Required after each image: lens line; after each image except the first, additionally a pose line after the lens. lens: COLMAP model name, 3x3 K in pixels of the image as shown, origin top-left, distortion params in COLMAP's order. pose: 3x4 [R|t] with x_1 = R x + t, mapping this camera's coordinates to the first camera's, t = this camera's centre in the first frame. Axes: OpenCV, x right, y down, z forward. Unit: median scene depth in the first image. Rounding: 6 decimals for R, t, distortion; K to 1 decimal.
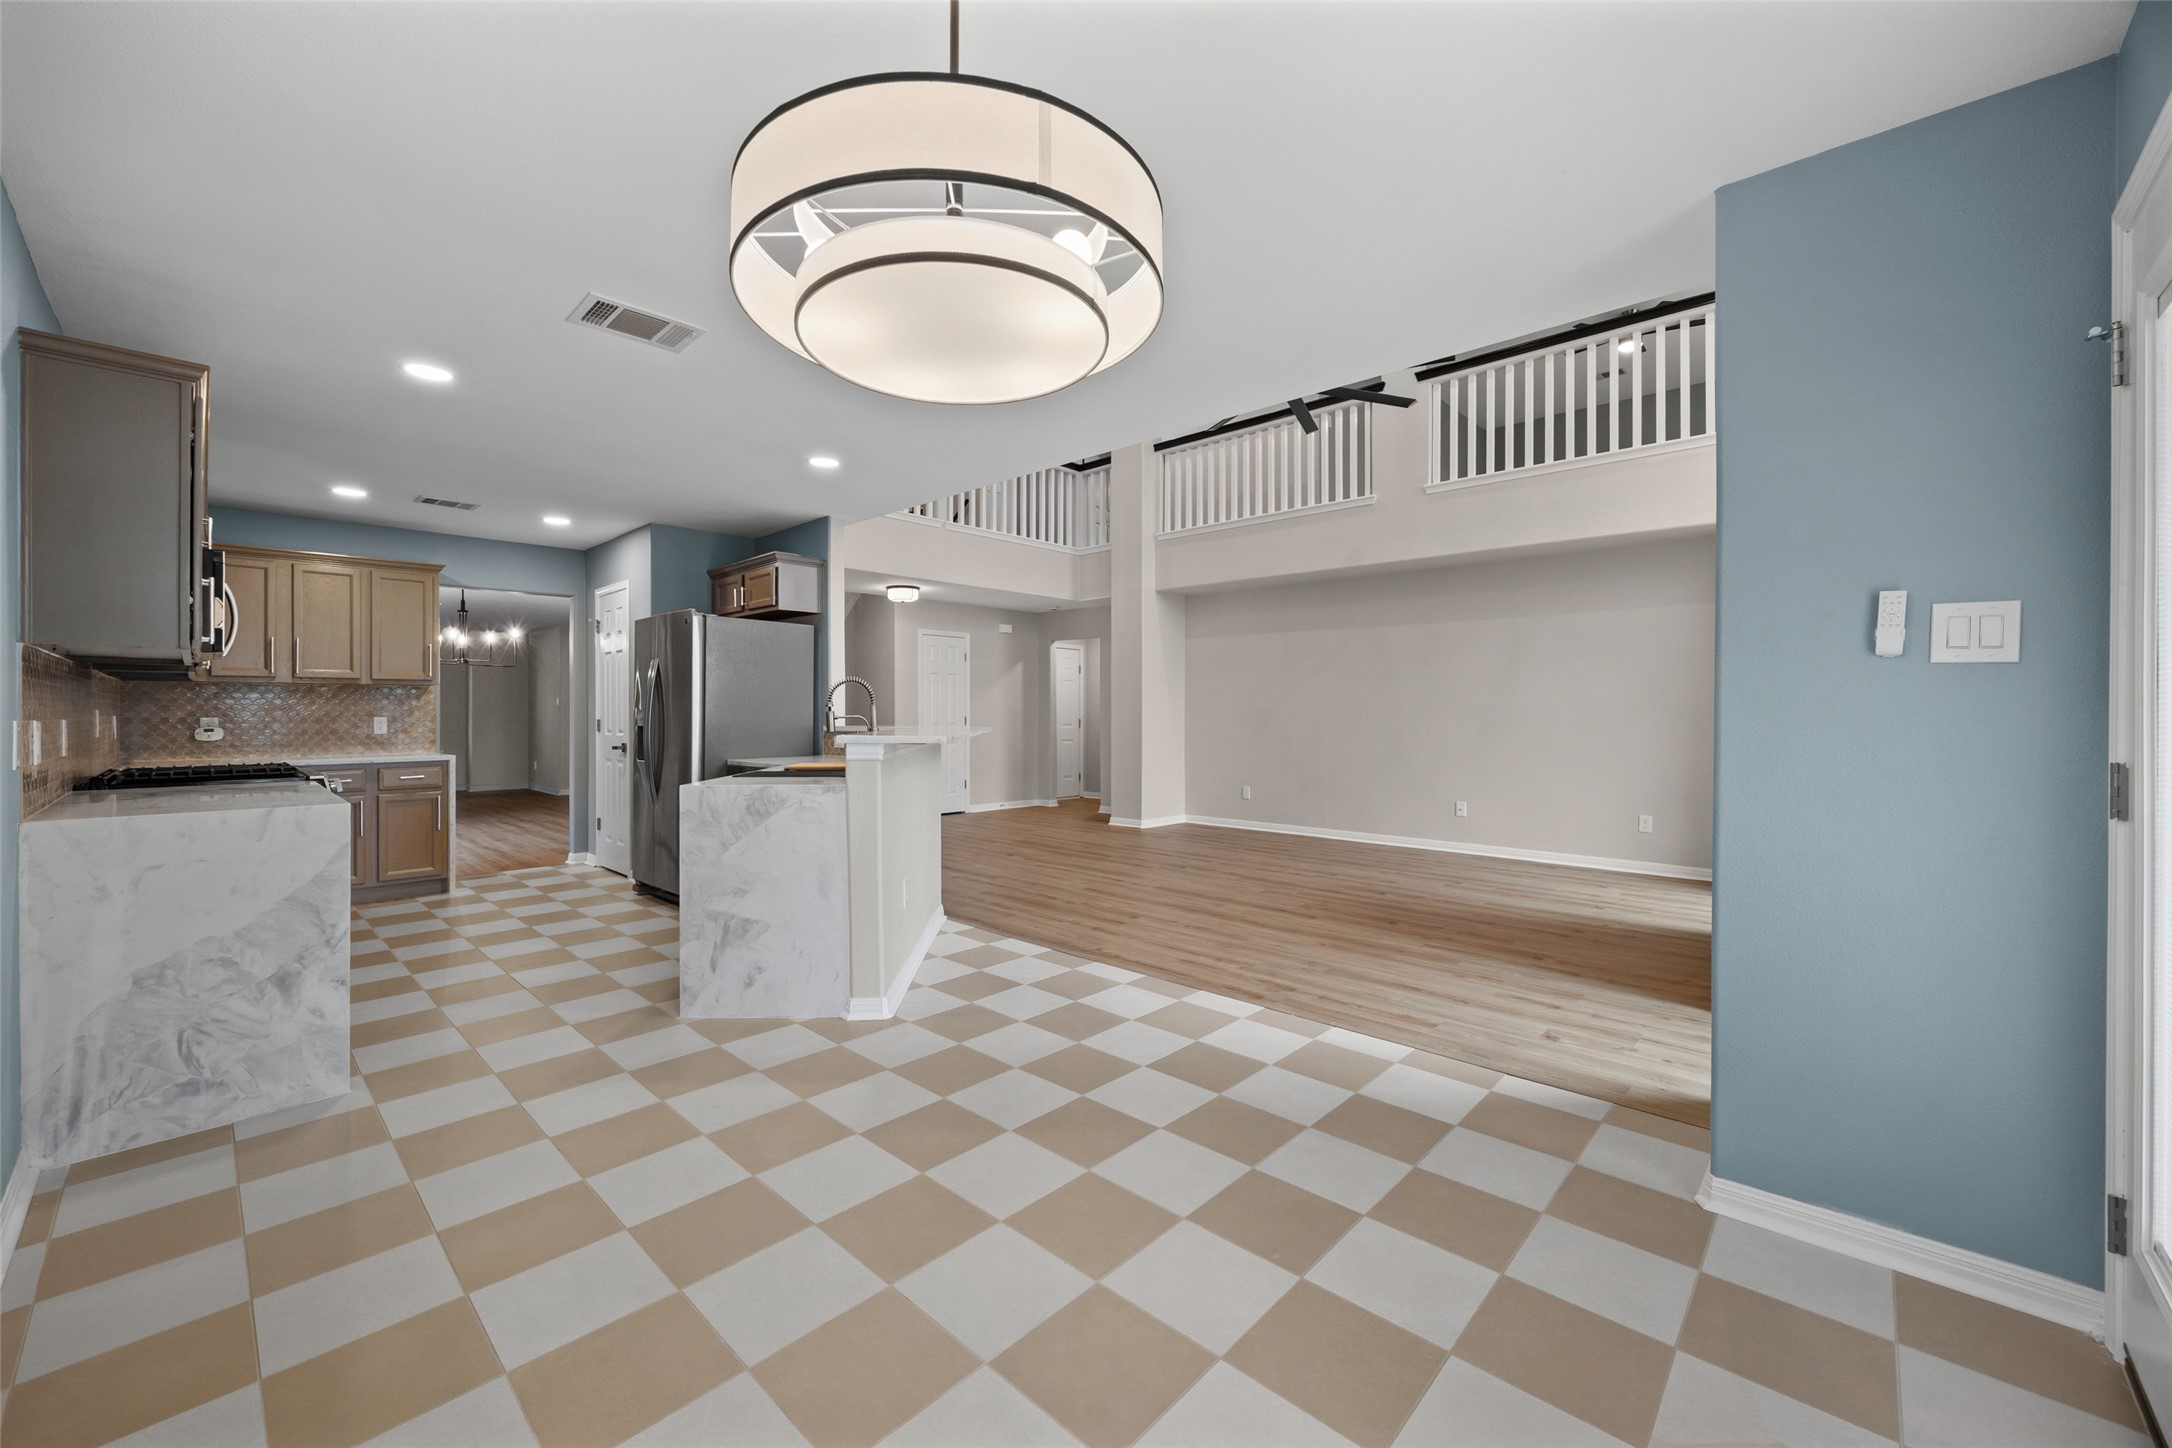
lens RADIAL K [[850.7, 0, 1079.0], [0, 850.7, 714.3], [0, 0, 1]] dist [0.001750, 0.000121]
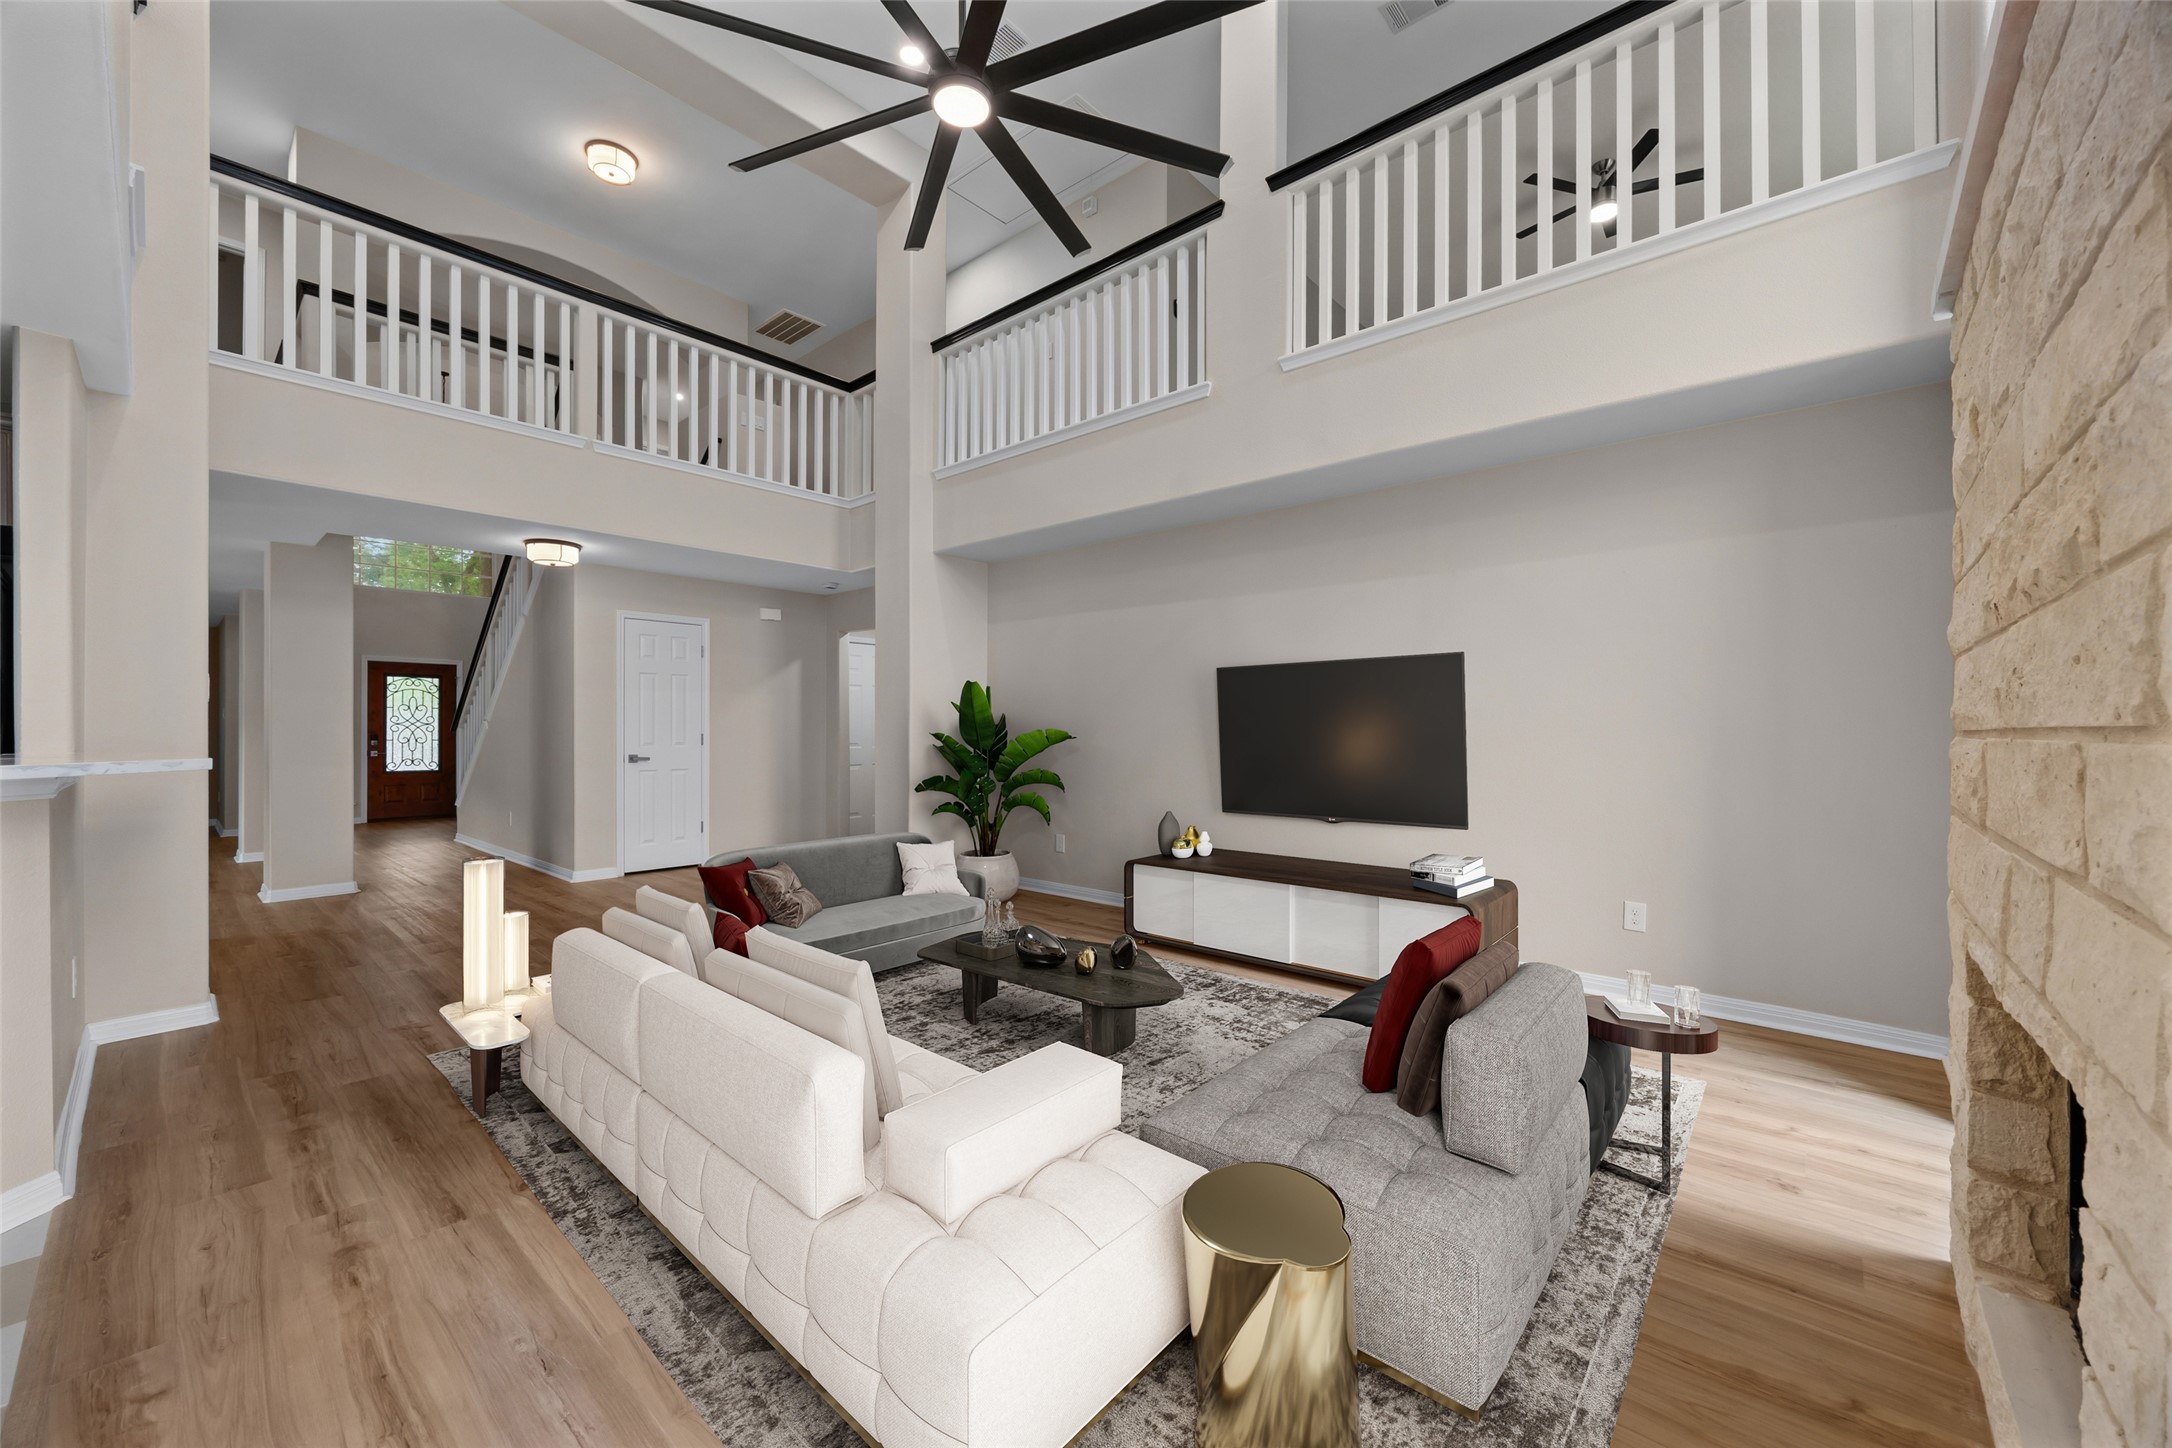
lens RADIAL K [[850.7, 0, 1076.6], [0, 850.7, 727.2], [0, 0, 1]] dist [0.001750, 0.000121]
pose [[0.999423, -0.004737, 0.033619, 0.262706], [0.004969, 0.999964, -0.006810, 0.006086], [-0.033586, 0.006973, 0.999412, 0.433604]]
